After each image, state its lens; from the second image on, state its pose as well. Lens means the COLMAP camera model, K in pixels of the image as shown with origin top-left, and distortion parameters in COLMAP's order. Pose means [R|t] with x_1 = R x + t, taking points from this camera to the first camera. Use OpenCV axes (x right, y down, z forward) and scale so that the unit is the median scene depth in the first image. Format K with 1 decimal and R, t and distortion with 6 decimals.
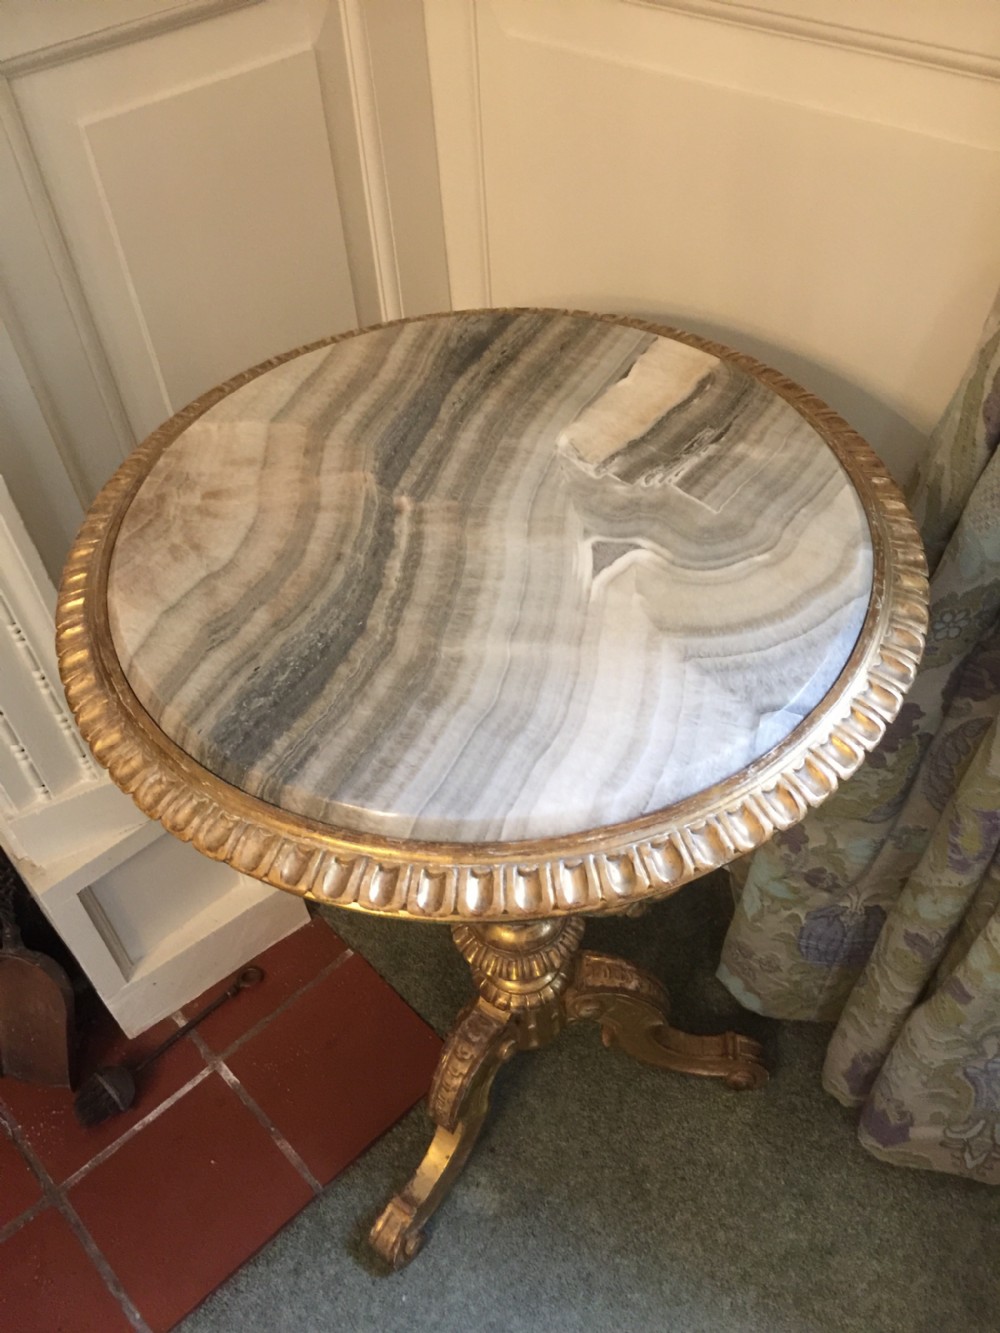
lens RADIAL K [[1103.0, 0, 503.8], [0, 1103.0, 663.8], [0, 0, 1]] dist [0.070594, -0.097780]
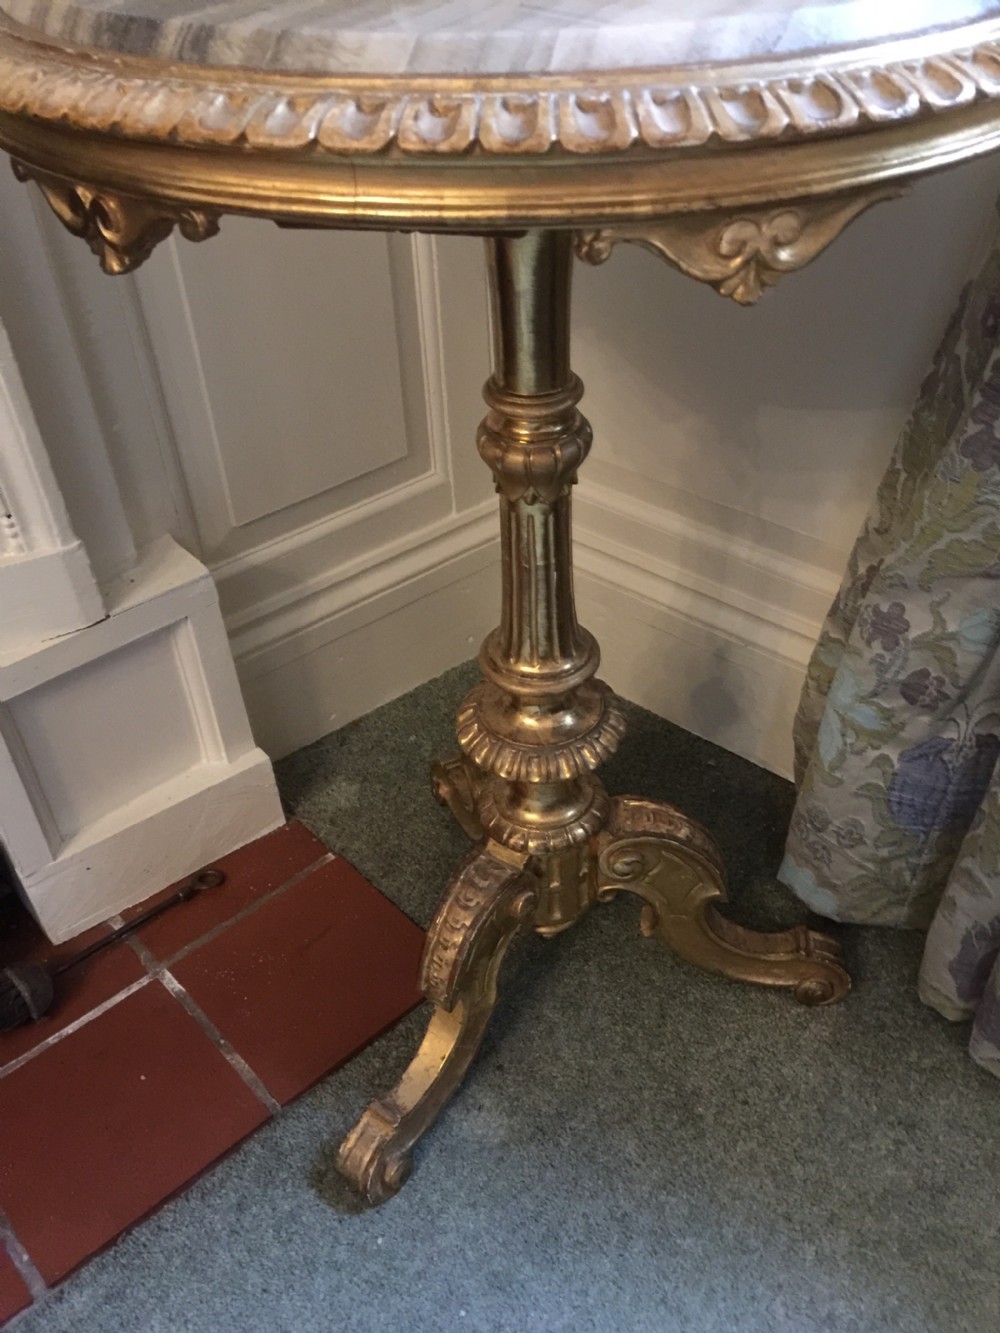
lens RADIAL K [[1110.7, 0, 508.2], [0, 1110.7, 668.2], [0, 0, 1]] dist [0.074864, -0.099299]
pose [[0.999764, 0.021386, -0.003698, -0.008438], [-0.021684, 0.991482, -0.128427, 0.290685], [0.000920, 0.128477, 0.991712, 0.203860]]
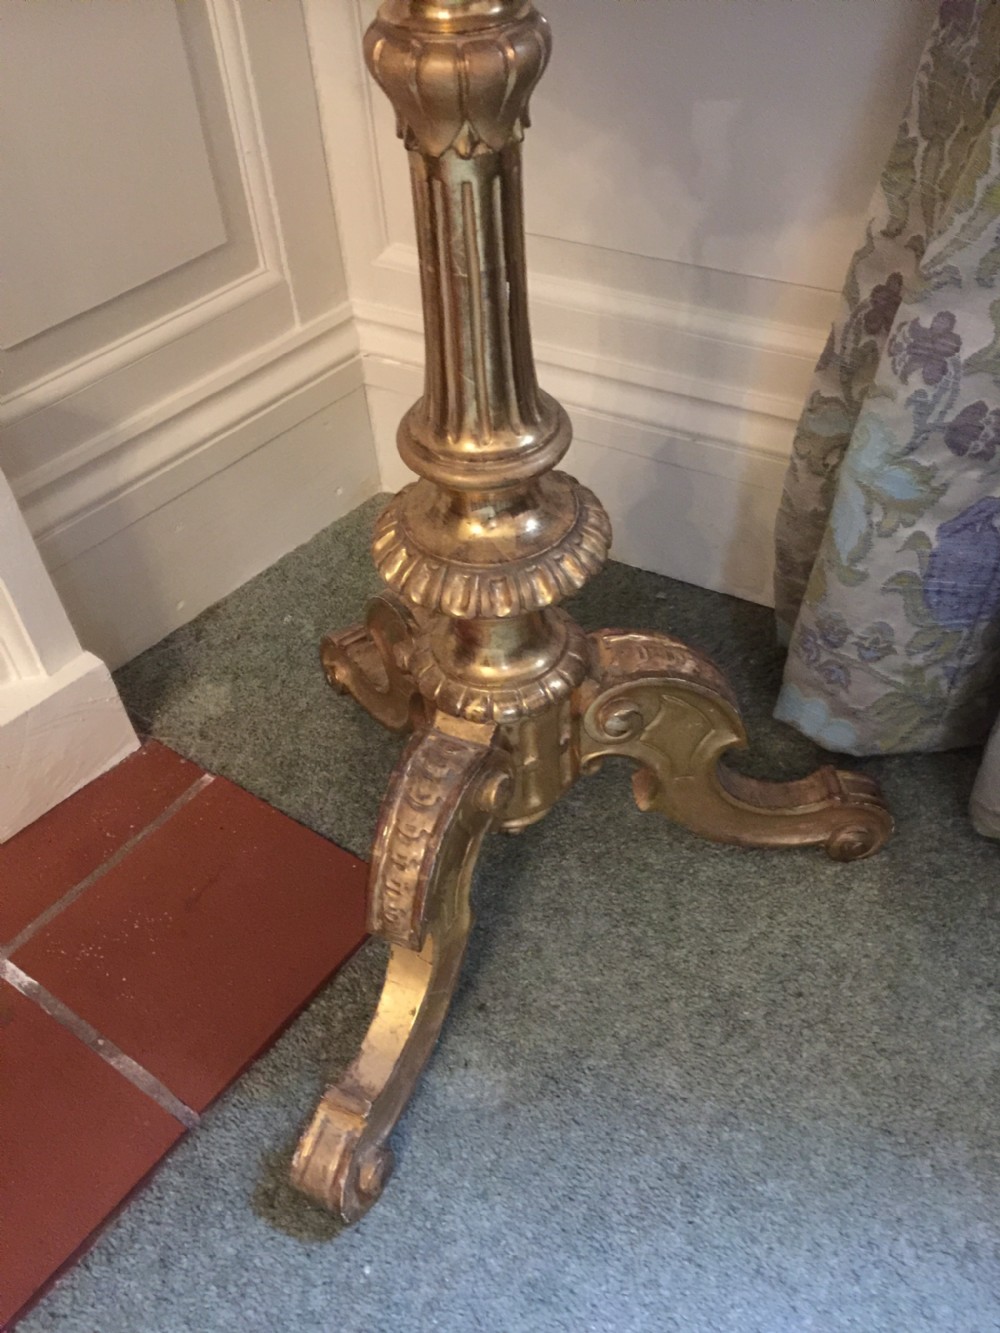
lens RADIAL K [[1127.3, 0, 507.0], [0, 1127.3, 657.8], [0, 0, 1]] dist [0.066651, -0.088448]
pose [[0.984032, -0.120481, 0.131018, -0.061007], [0.127374, 0.990809, -0.045541, 0.313981], [-0.124327, 0.061503, 0.990333, 0.429667]]
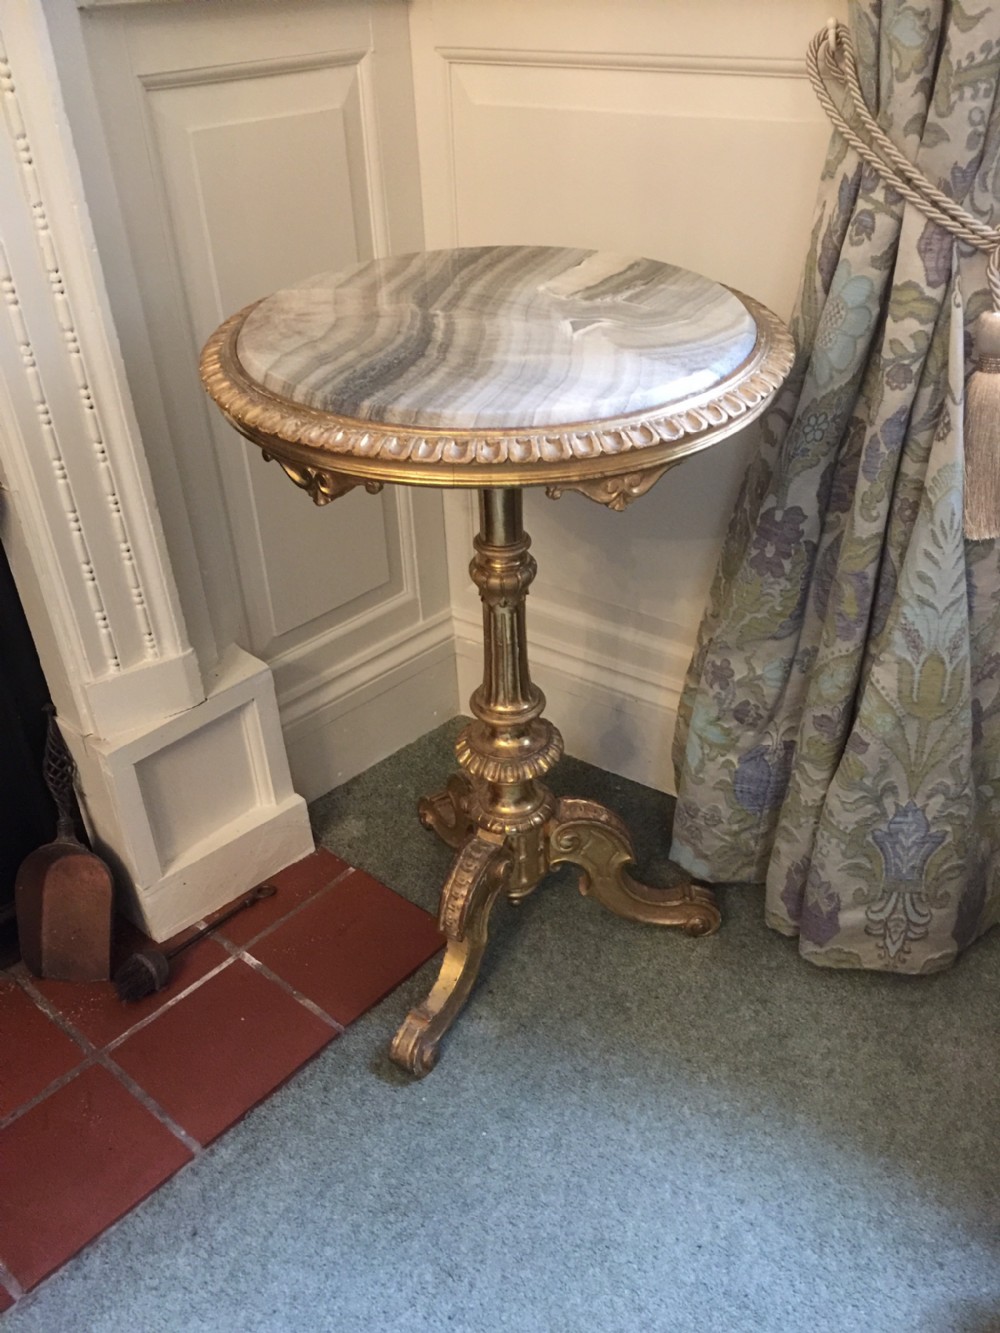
lens RADIAL K [[1088.8, 0, 501.4], [0, 1088.8, 669.1], [0, 0, 1]] dist [0.061556, -0.080458]
pose [[0.996142, -0.032661, 0.081451, -0.090397], [0.050288, 0.973102, -0.224819, 0.412400], [-0.071917, 0.228048, 0.970990, -0.192356]]
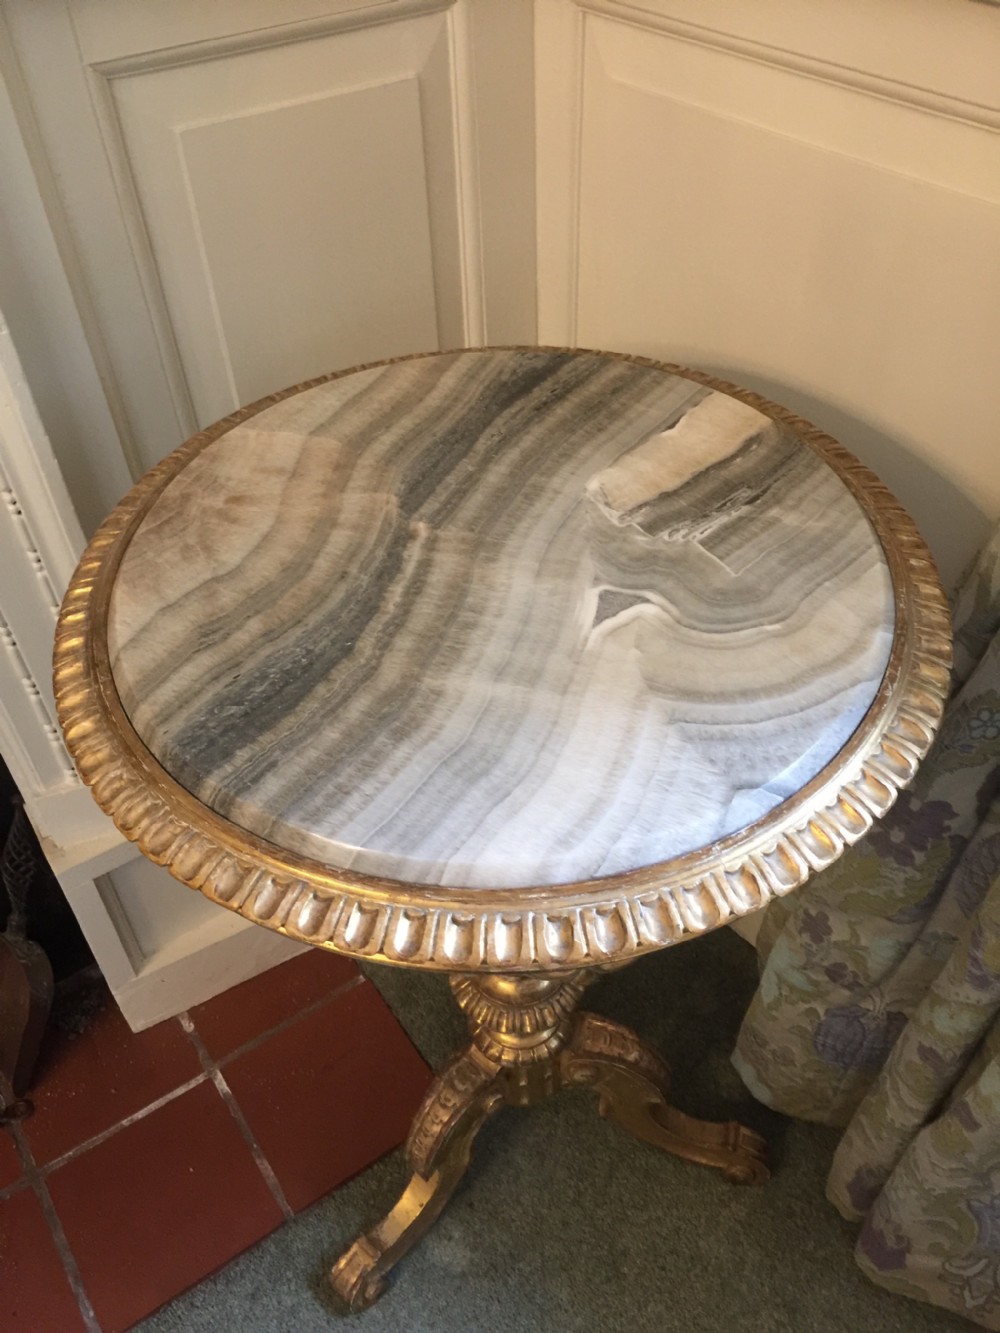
lens RADIAL K [[1110.7, 0, 514.1], [0, 1110.7, 663.4], [0, 0, 1]] dist [0.065297, -0.090967]
pose [[0.988570, 0.123089, -0.087054, 0.060423], [-0.126154, 0.991539, -0.030604, -0.004652], [0.082551, 0.041236, 0.995733, 0.016510]]
